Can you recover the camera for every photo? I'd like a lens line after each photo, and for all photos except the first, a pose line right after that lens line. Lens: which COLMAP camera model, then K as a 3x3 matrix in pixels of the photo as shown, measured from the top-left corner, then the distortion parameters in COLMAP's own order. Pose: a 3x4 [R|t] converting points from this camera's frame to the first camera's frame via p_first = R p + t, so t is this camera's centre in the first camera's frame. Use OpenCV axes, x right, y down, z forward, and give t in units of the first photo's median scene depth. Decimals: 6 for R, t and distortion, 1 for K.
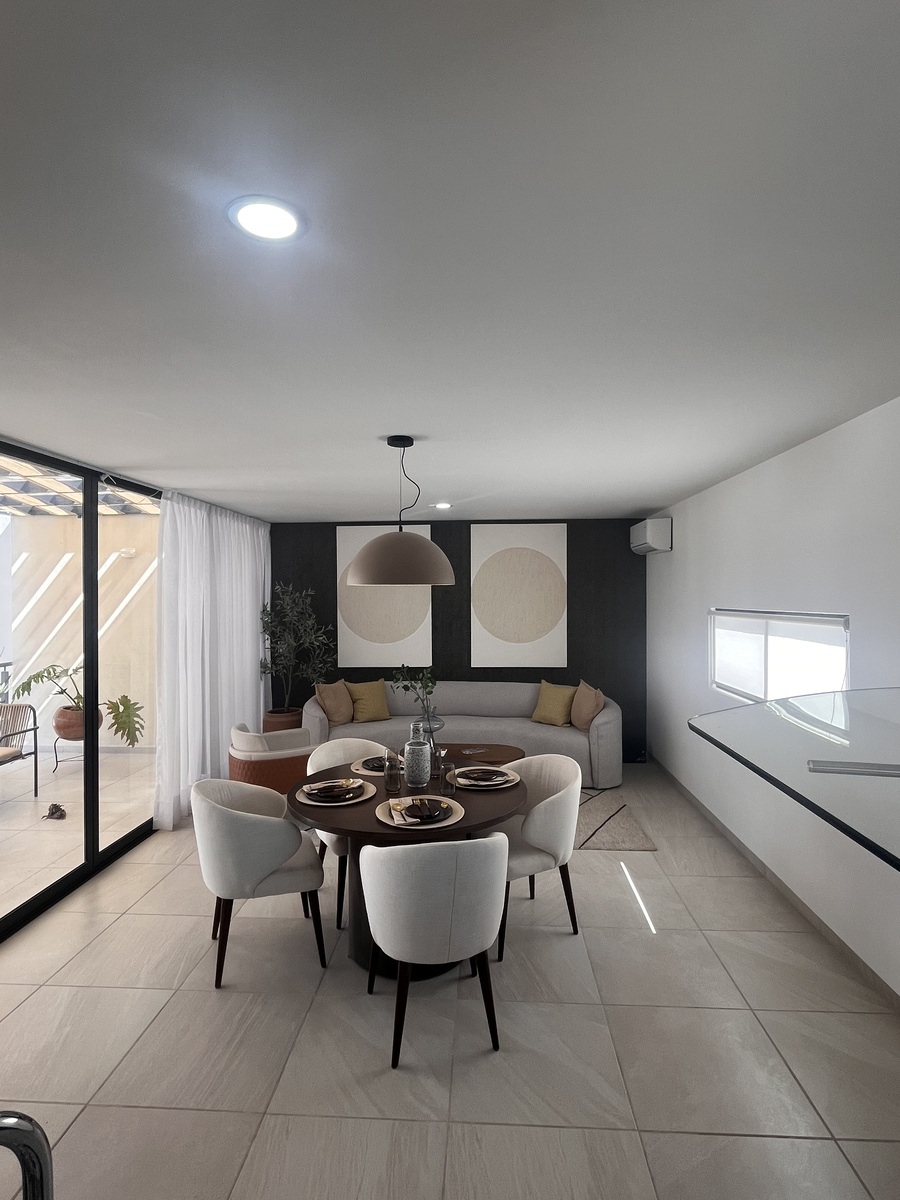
lens RADIAL K [[618.9, 0, 450.0], [0, 618.9, 600.0], [0, 0, 1]] dist [0.002800, 0.001064]
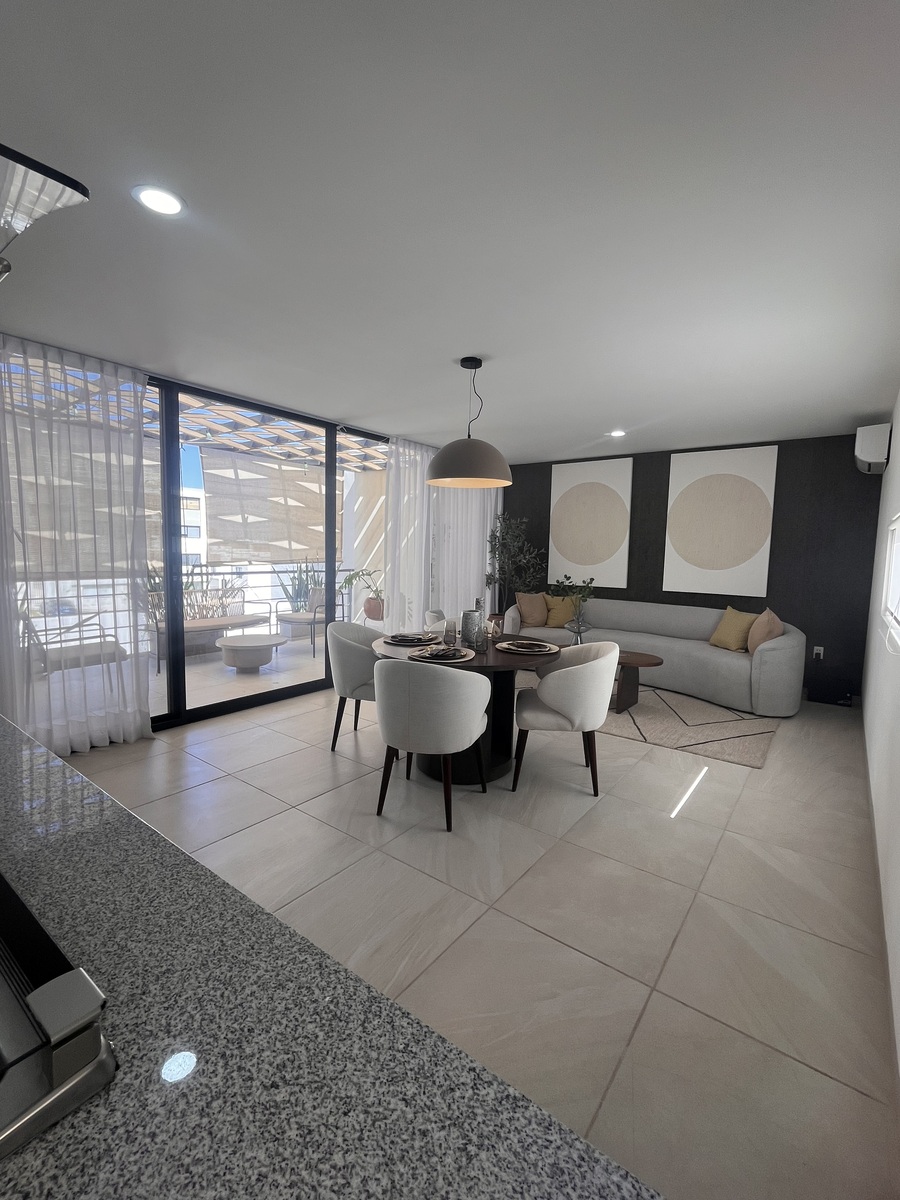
lens RADIAL K [[525.8, 0, 450.0], [0, 525.8, 600.0], [0, 0, 1]] dist [0.002098, 0.000803]
pose [[0.833381, 0.076959, -0.547315, 0.275686], [-0.031227, 0.995233, 0.092392, 0.063328], [0.551817, -0.059906, 0.831811, 0.052217]]
